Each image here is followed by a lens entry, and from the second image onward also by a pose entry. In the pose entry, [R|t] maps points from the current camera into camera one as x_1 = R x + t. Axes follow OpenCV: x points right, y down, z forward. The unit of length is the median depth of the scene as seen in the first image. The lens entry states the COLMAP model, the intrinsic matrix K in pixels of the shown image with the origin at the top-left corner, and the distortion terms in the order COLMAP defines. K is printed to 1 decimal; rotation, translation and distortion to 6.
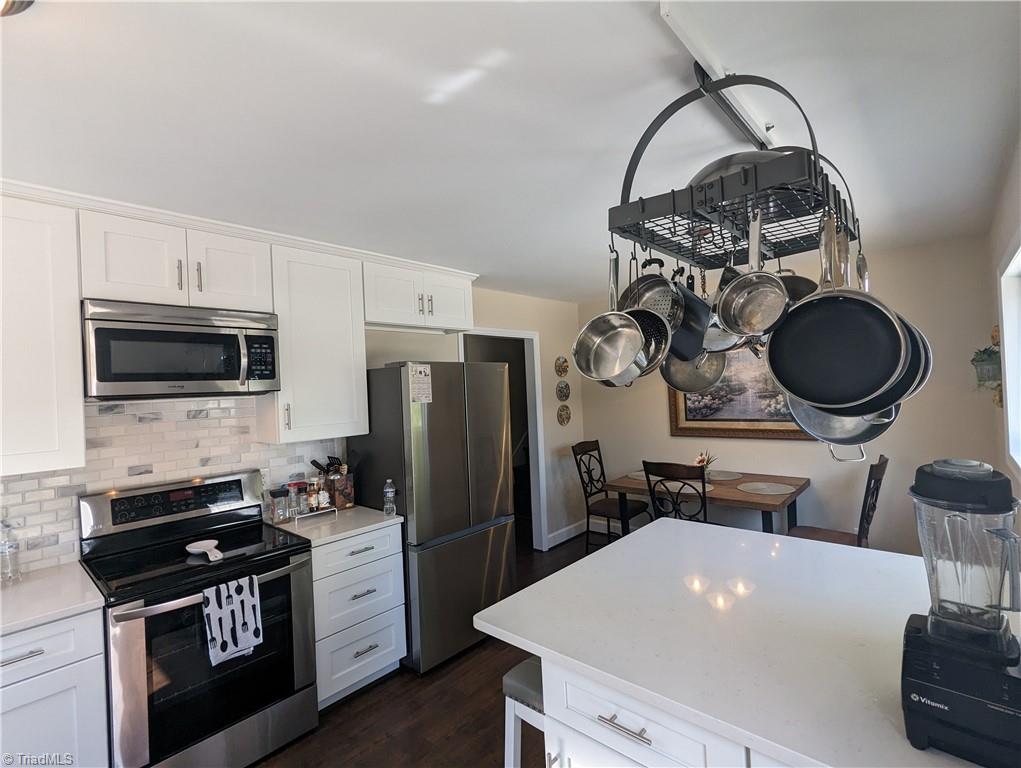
lens RADIAL K [[485.4, 0, 510.5], [0, 485.4, 384.0], [0, 0, 1]] dist [0.003461, 0.000413]
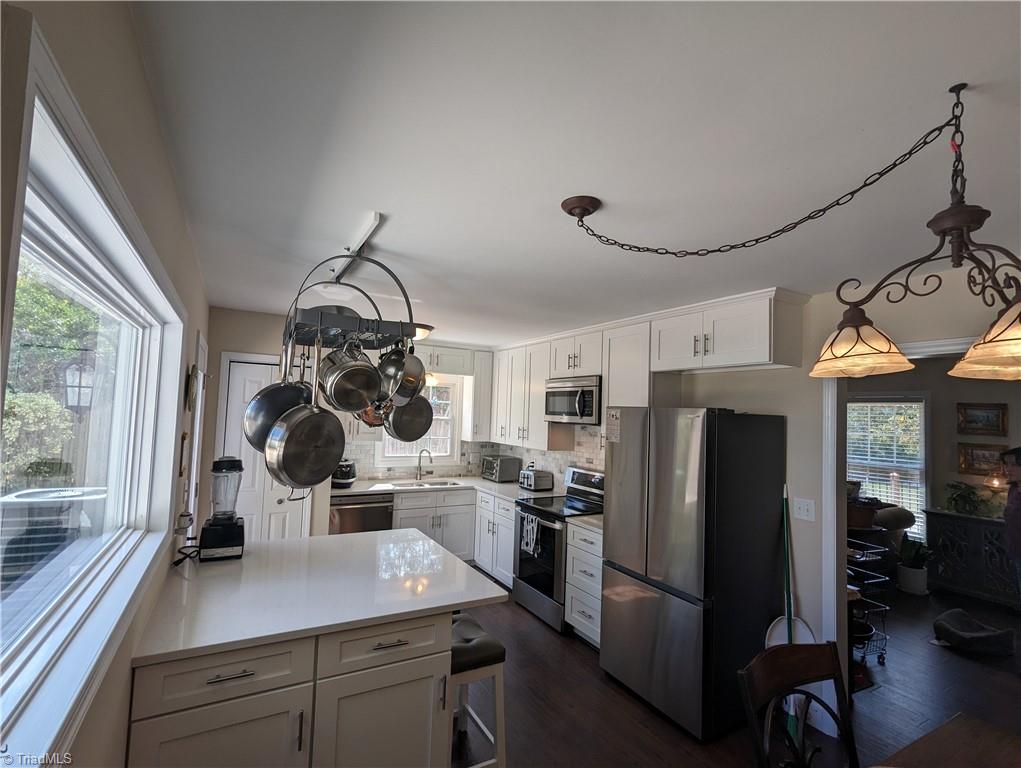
lens RADIAL K [[485.4, 0, 510.5], [0, 485.4, 384.0], [0, 0, 1]] dist [0.003461, 0.000413]
pose [[-0.314011, -0.022173, -0.949160, 1.182400], [-0.013854, 0.999728, -0.018771, -0.087992], [0.949318, 0.007256, -0.314233, 1.310869]]
